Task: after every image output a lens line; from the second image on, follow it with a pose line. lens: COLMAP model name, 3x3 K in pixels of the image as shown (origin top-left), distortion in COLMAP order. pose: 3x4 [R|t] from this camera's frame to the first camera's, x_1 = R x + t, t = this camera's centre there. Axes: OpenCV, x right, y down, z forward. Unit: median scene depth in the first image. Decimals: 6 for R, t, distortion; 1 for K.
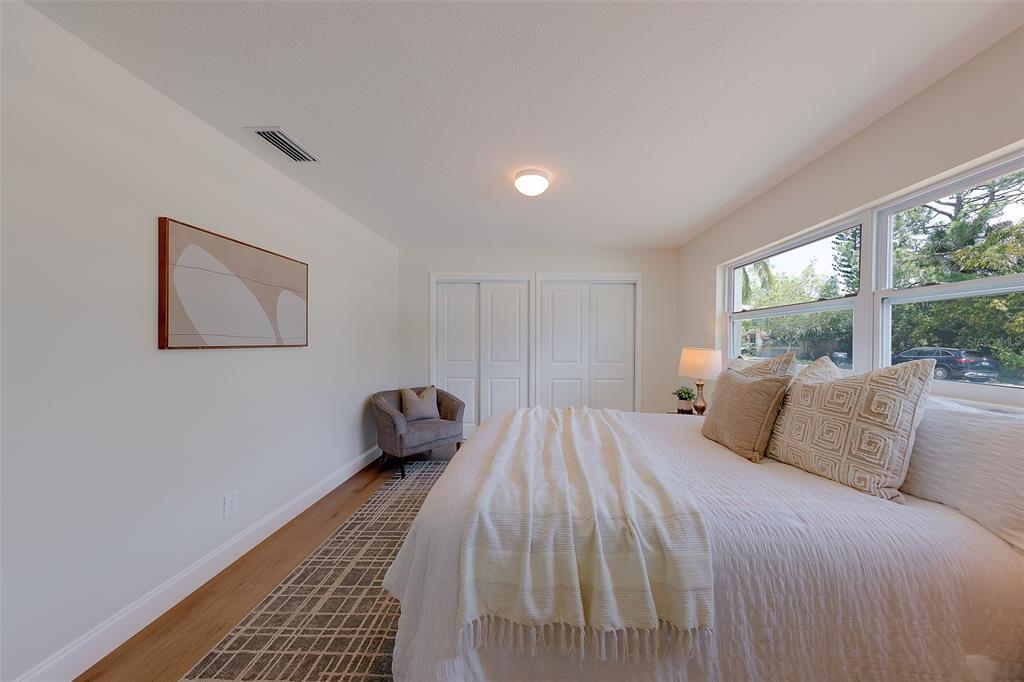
lens RADIAL K [[333.5, 0, 518.1], [0, 333.5, 343.9], [0, 0, 1]] dist [0.002078, -0.000014]
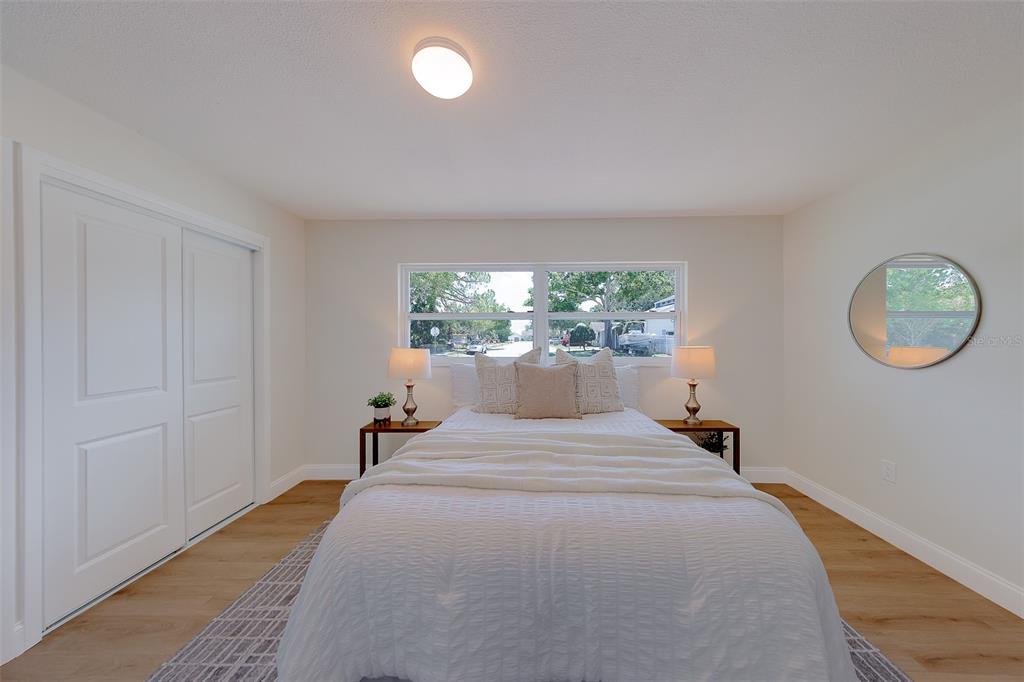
lens RADIAL K [[338.3, 0, 517.0], [0, 338.3, 339.4], [0, 0, 1]] dist [0.001376, -0.000045]
pose [[-0.038491, -0.008699, 0.999221, -0.568570], [0.012170, 0.999884, 0.009174, -0.021950], [-0.999185, 0.012514, -0.038380, 0.941191]]
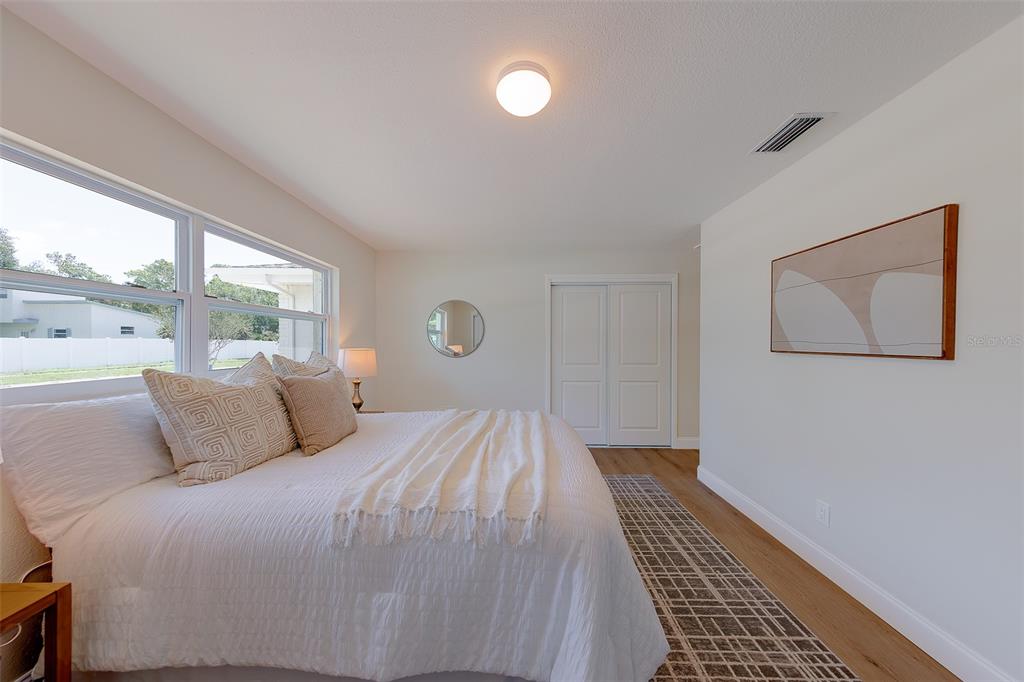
lens RADIAL K [[338.3, 0, 517.0], [0, 338.3, 339.4], [0, 0, 1]] dist [0.001376, -0.000045]
pose [[-0.998543, -0.008572, -0.053273, 0.086759], [-0.008667, 0.999961, 0.001565, -0.022529], [0.053258, 0.002025, -0.998579, 1.712993]]
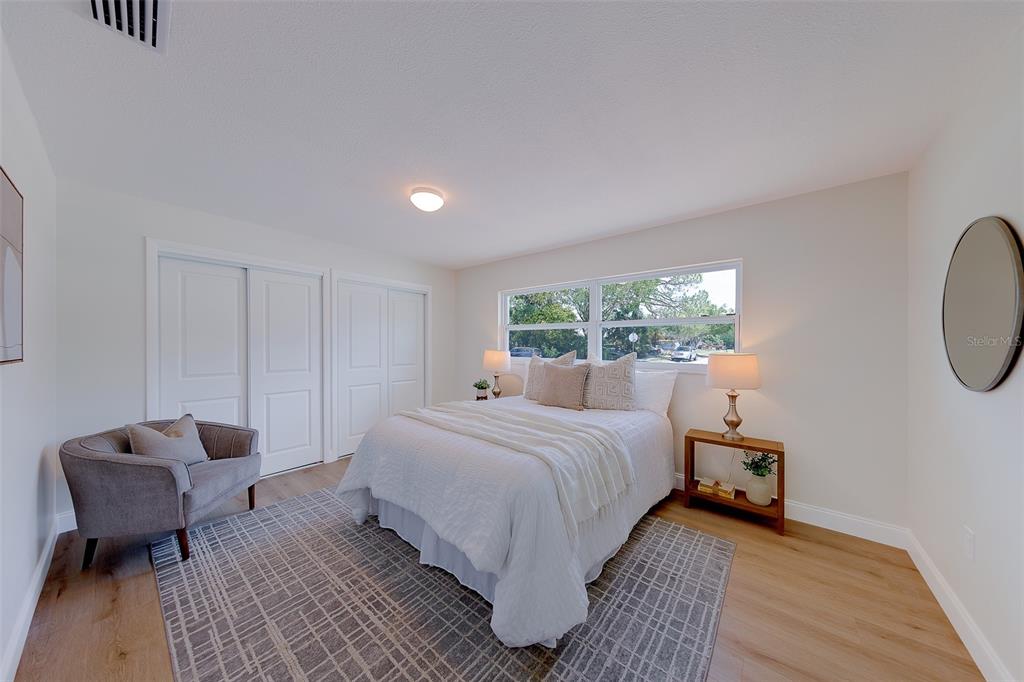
lens RADIAL K [[333.5, 0, 518.1], [0, 333.5, 343.9], [0, 0, 1]] dist [0.002078, -0.000014]
pose [[0.594438, -0.004352, 0.804130, -0.676776], [0.010079, 0.999947, -0.002038, -0.012738], [-0.804078, 0.009316, 0.594450, 0.124069]]
